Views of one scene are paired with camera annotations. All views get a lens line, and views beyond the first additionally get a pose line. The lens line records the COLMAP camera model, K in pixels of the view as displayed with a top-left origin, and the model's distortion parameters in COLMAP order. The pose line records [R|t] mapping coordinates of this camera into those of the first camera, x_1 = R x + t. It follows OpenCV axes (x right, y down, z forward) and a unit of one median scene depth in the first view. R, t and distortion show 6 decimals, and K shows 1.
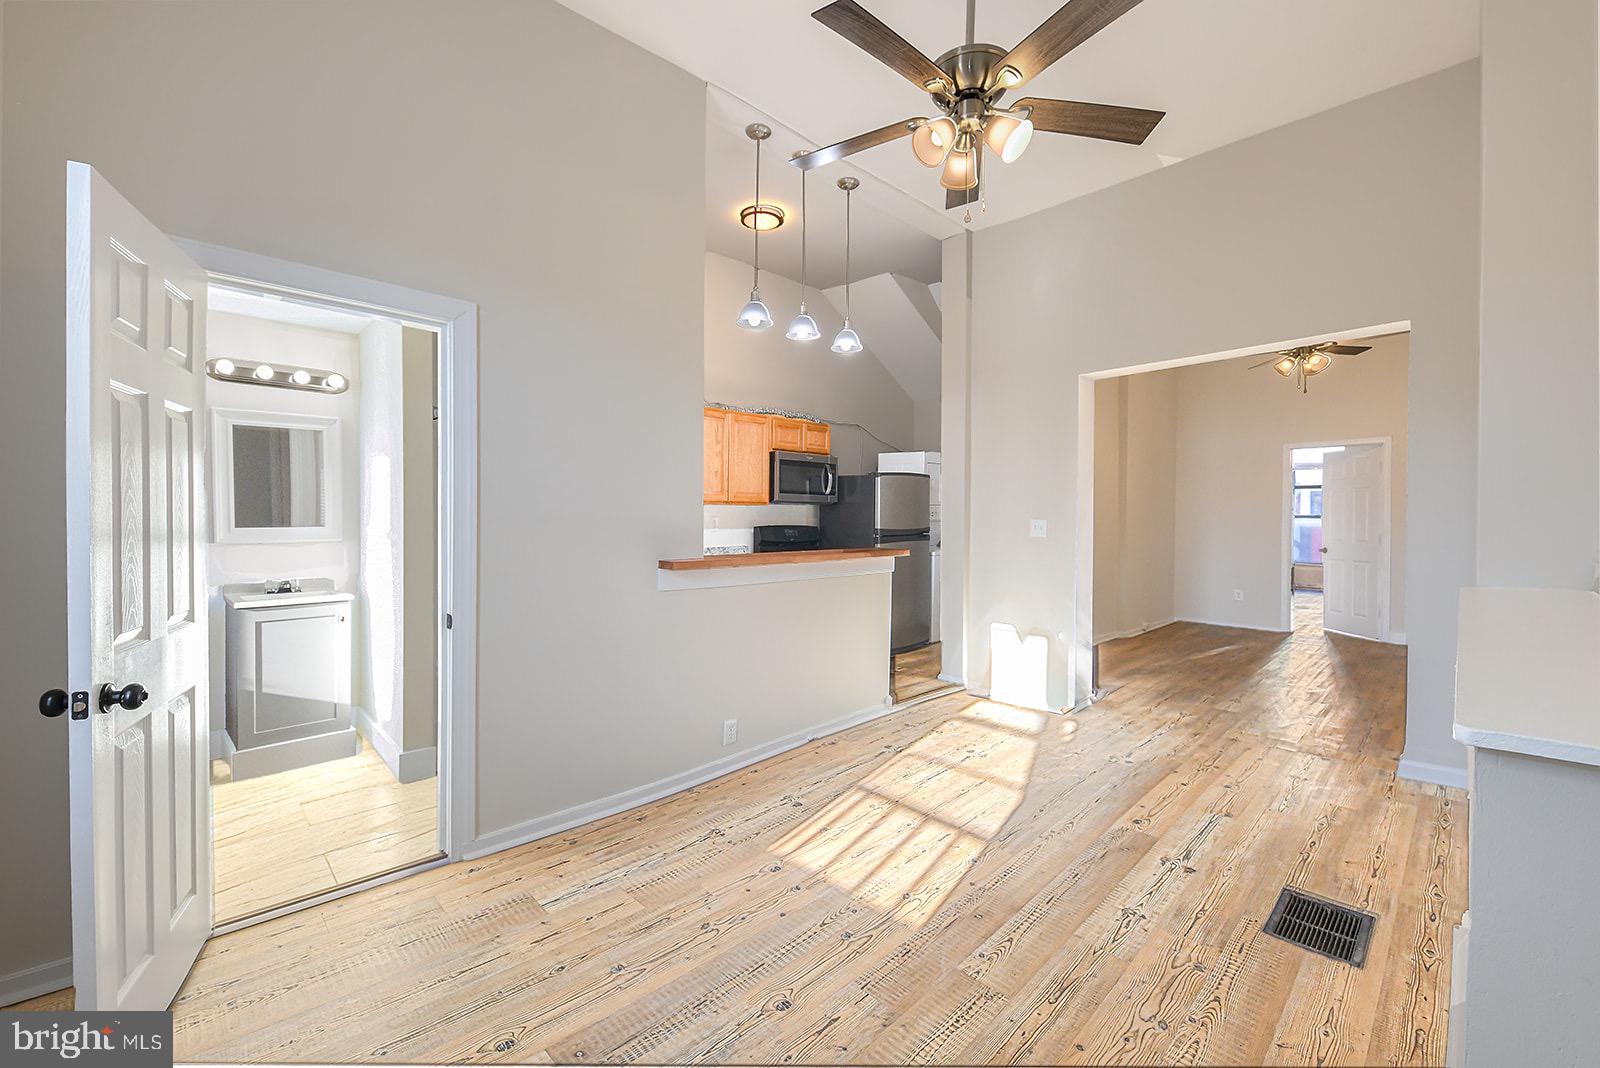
lens RADIAL K [[645.8, 0, 804.8], [0, 645.8, 539.2], [0, 0, 1]] dist [-0.007625, -0.000205]
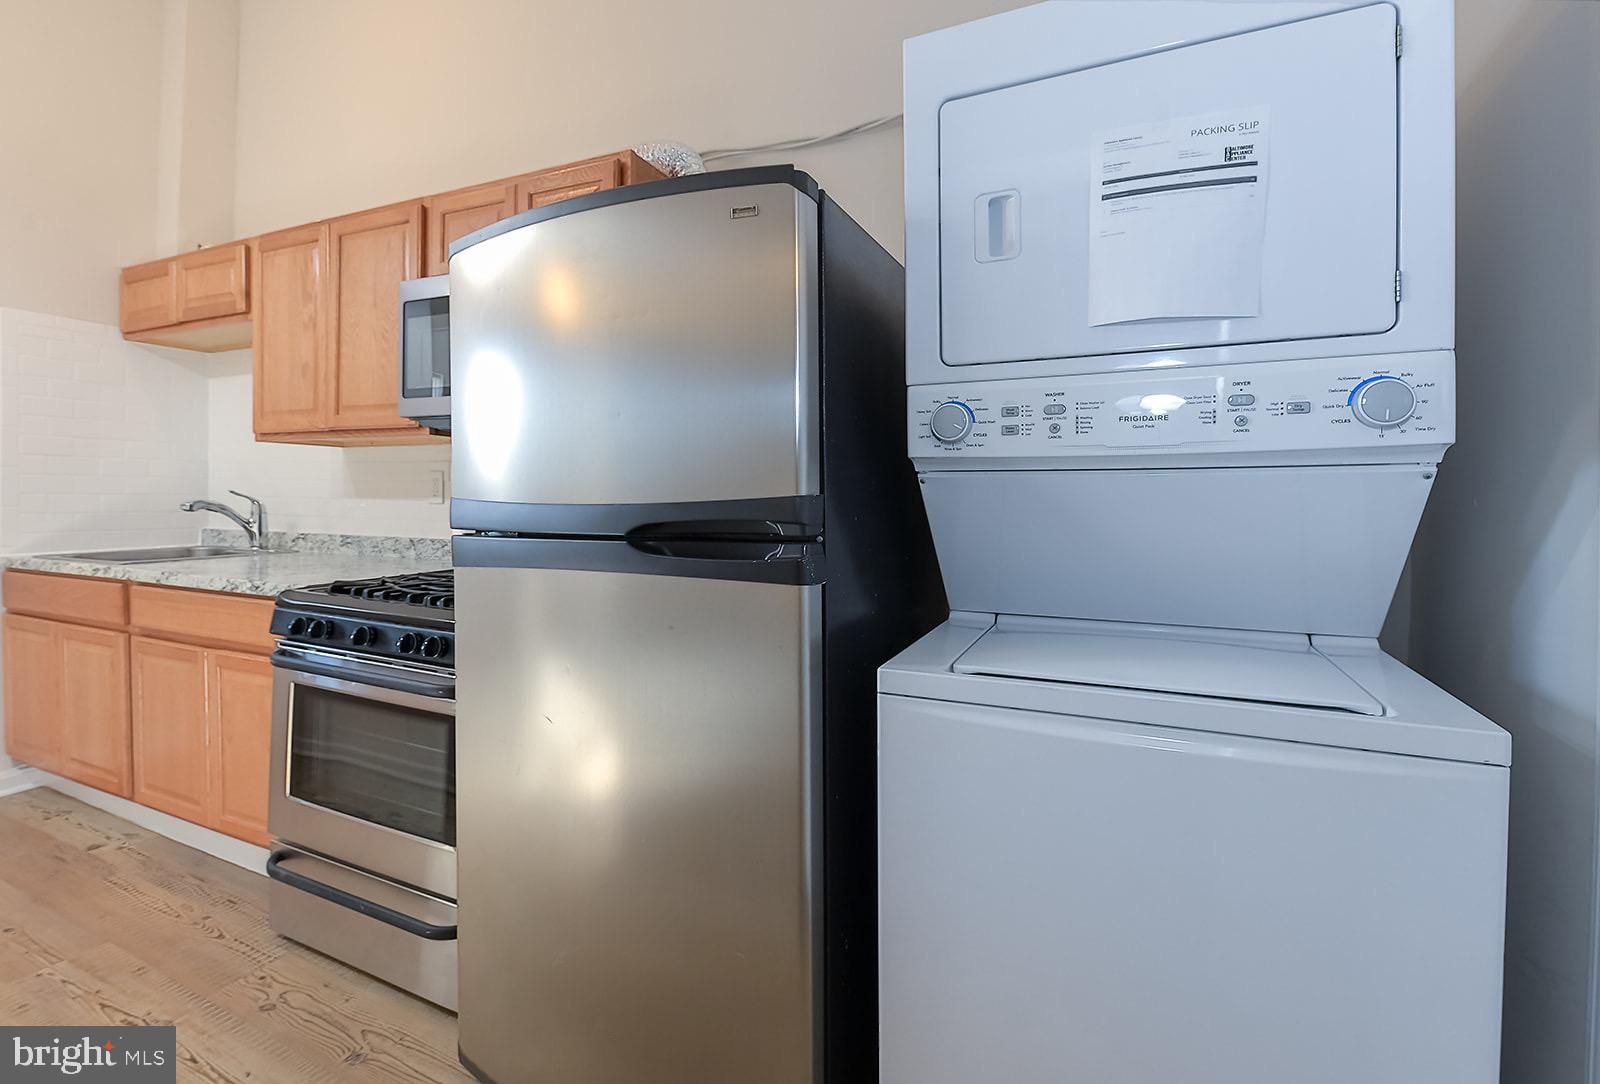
lens RADIAL K [[662.1, 0, 827.8], [0, 662.1, 503.4], [0, 0, 1]] dist [0.037258, -0.016479]
pose [[0.379674, 0.007233, -0.925092, 0.431222], [-0.046461, 0.998857, -0.011259, -0.021032], [0.923953, 0.047256, 0.379576, 1.168210]]
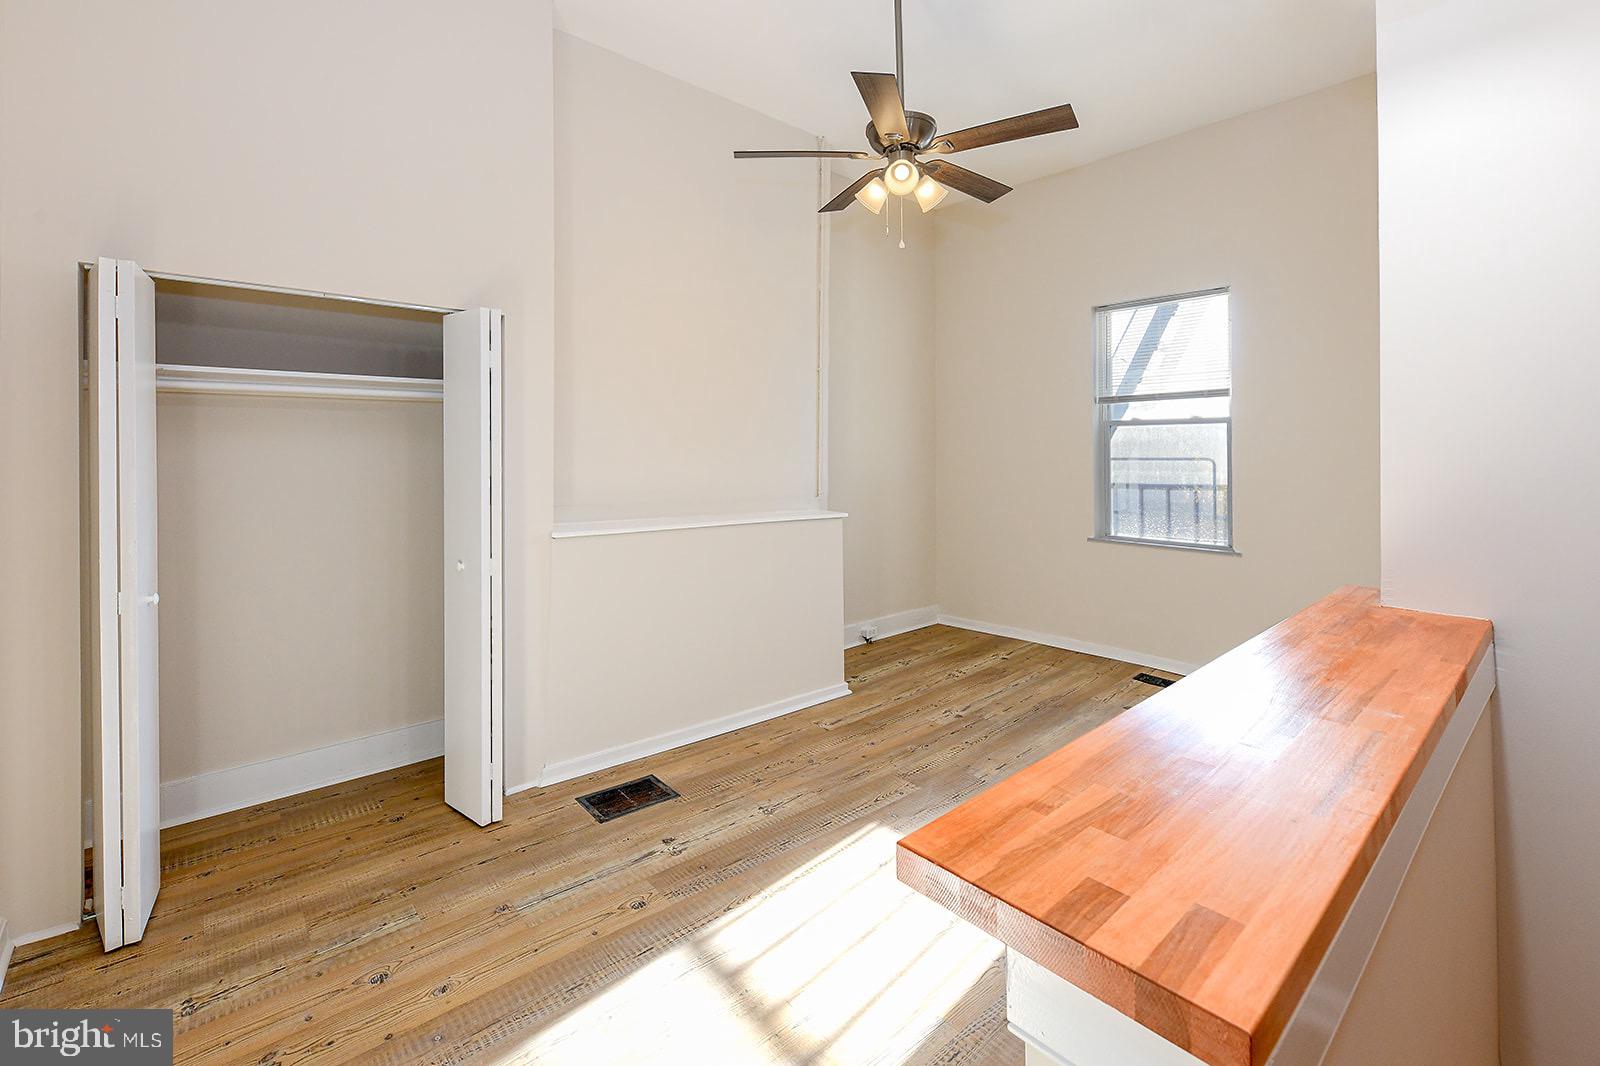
lens RADIAL K [[693.1, 0, 818.3], [0, 693.1, 442.3], [0, 0, 1]] dist [0.001554, 0.000124]
pose [[-0.998832, -0.003522, 0.048187, 0.147157], [-0.002159, 0.999597, 0.028320, -0.063599], [-0.048267, 0.028183, -0.998437, 0.956399]]
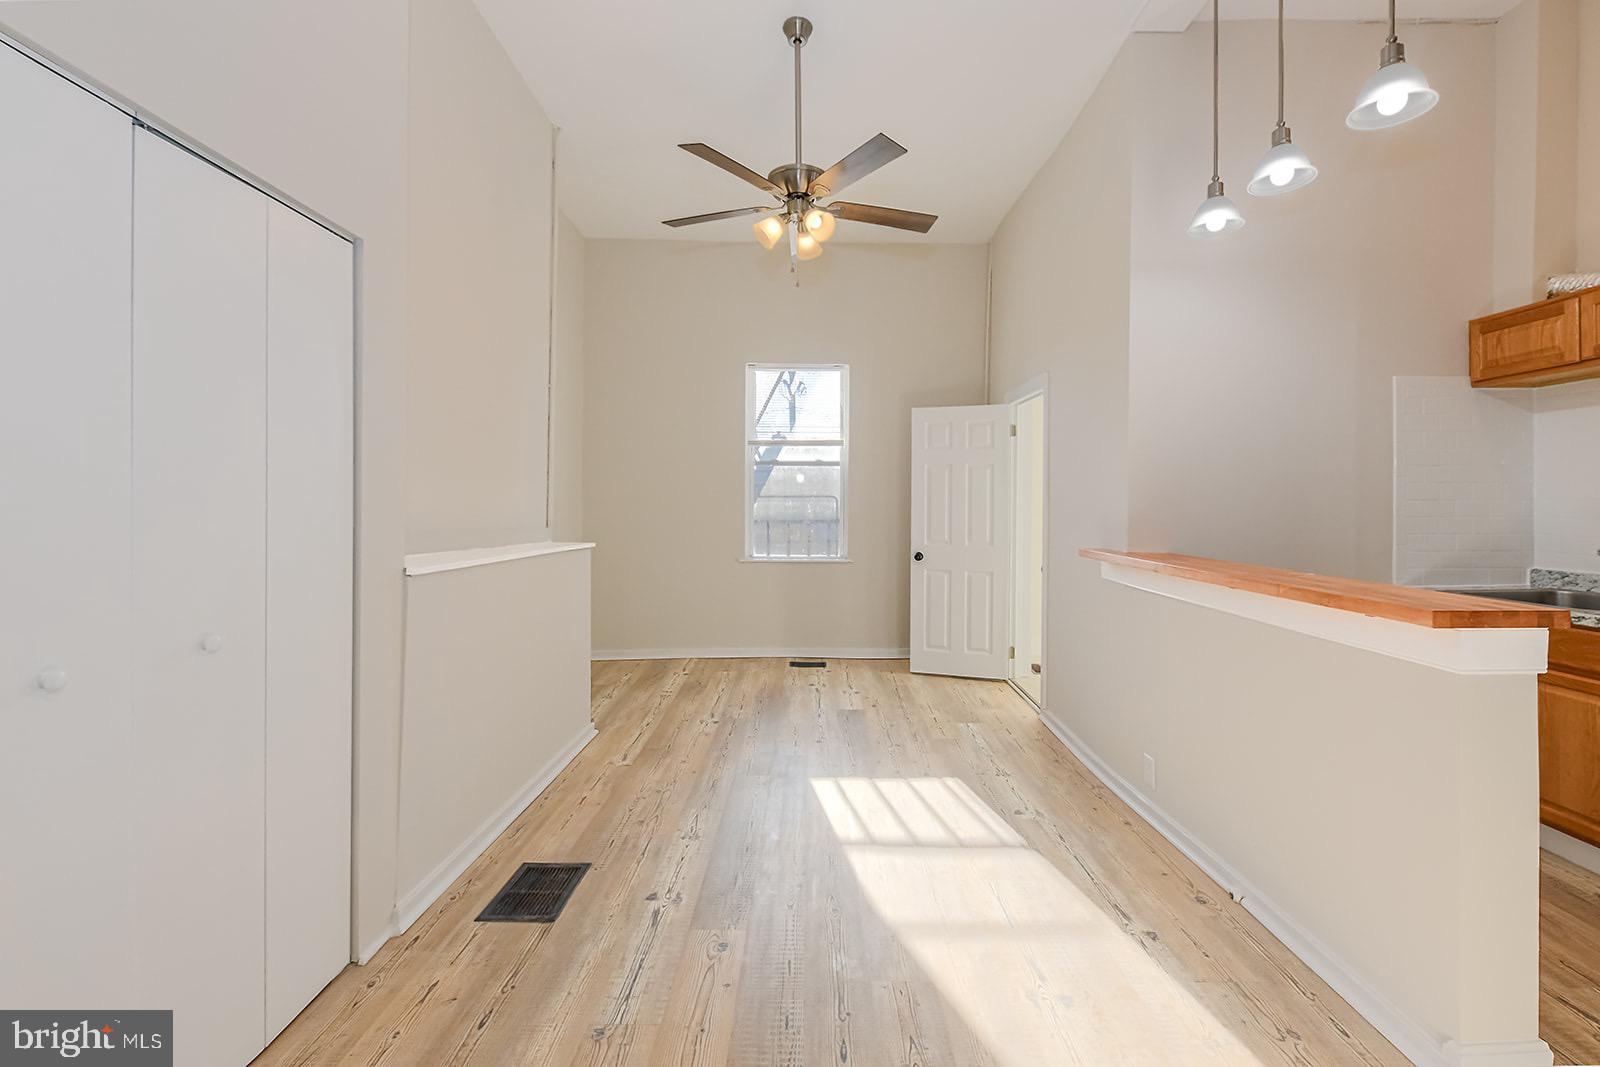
lens RADIAL K [[672.8, 0, 806.4], [0, 672.8, 501.0], [0, 0, 1]] dist [-0.002303, -0.000688]
pose [[-0.702156, -0.004515, -0.712009, 0.522679], [-0.032175, 0.999160, 0.025394, -0.032738], [0.711296, 0.040739, -0.701711, 0.836255]]
